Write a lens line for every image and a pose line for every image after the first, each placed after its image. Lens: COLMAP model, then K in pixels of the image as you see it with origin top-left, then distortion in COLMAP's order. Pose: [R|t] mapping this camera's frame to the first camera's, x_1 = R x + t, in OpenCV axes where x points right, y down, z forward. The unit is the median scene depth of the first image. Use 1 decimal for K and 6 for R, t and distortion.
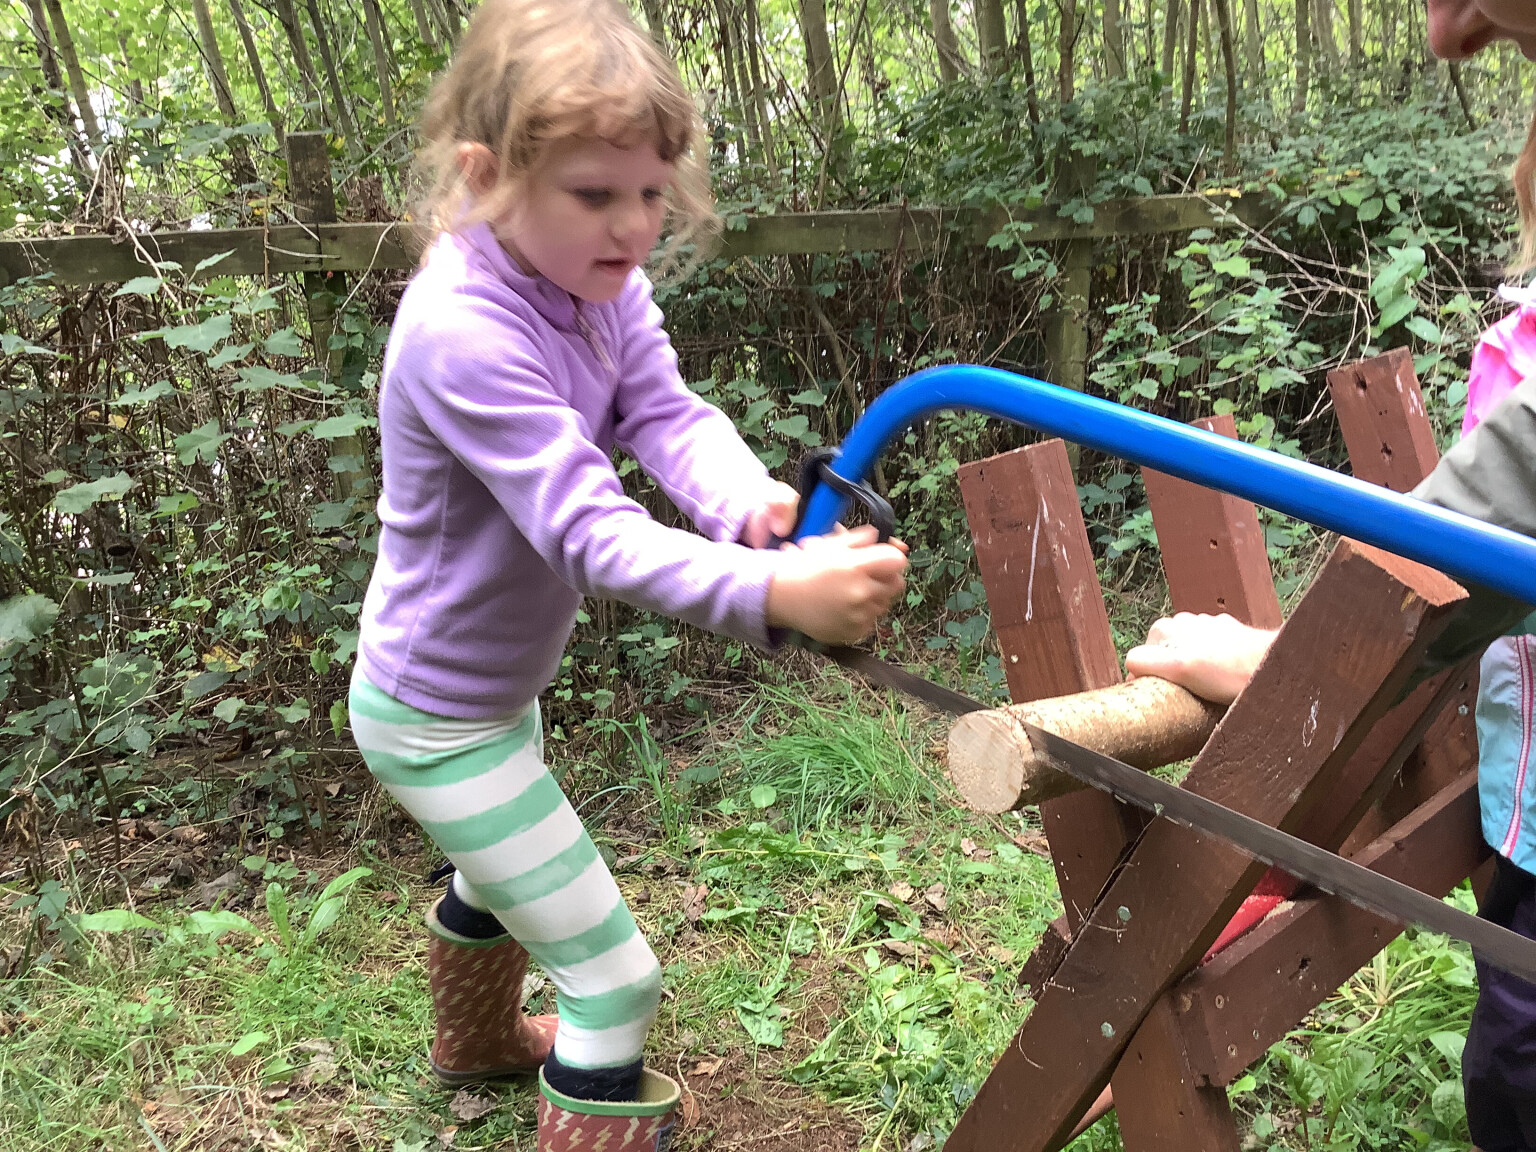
lens RADIAL K [[1354.6, 0, 780.0], [0, 1354.6, 572.3], [0, 0, 1]] dist [0.028634, -0.059400]
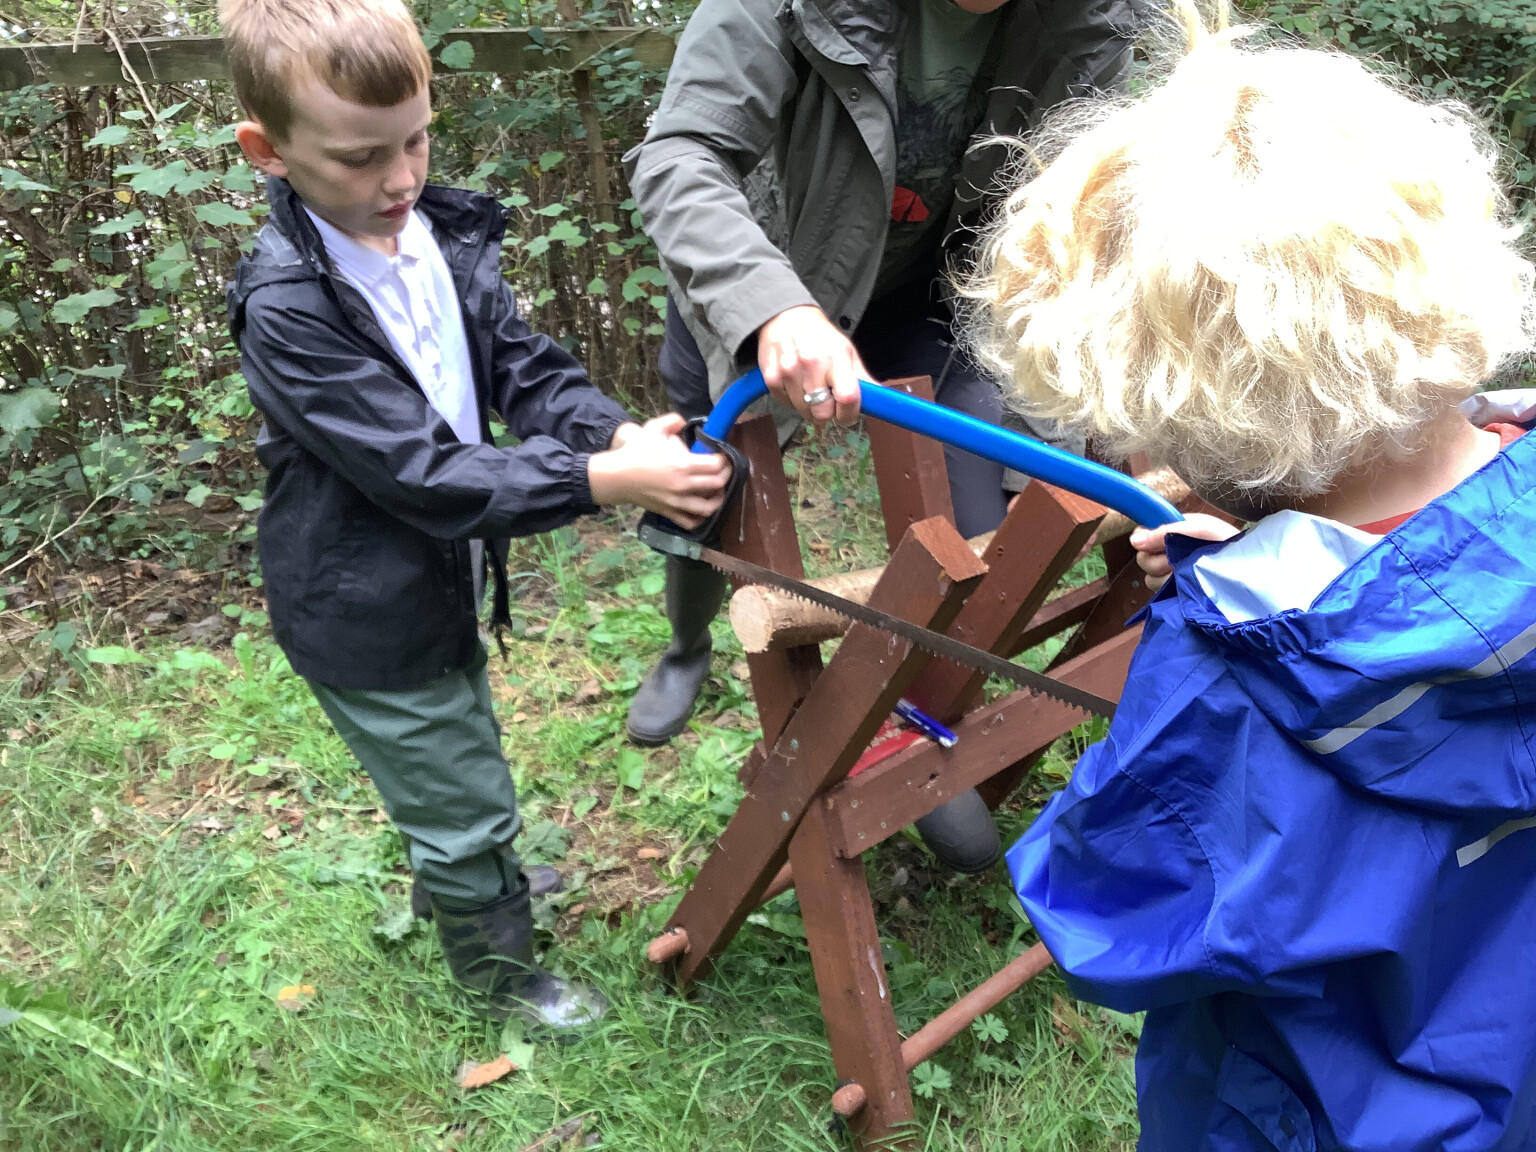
lens RADIAL K [[1354.6, 0, 758.8], [0, 1354.6, 585.8], [0, 0, 1]] dist [0.028634, -0.059400]
pose [[0.996560, 0.069888, -0.044533, 0.150761], [-0.058549, 0.974084, 0.218479, -0.111649], [0.058648, -0.215120, 0.974825, -0.173258]]
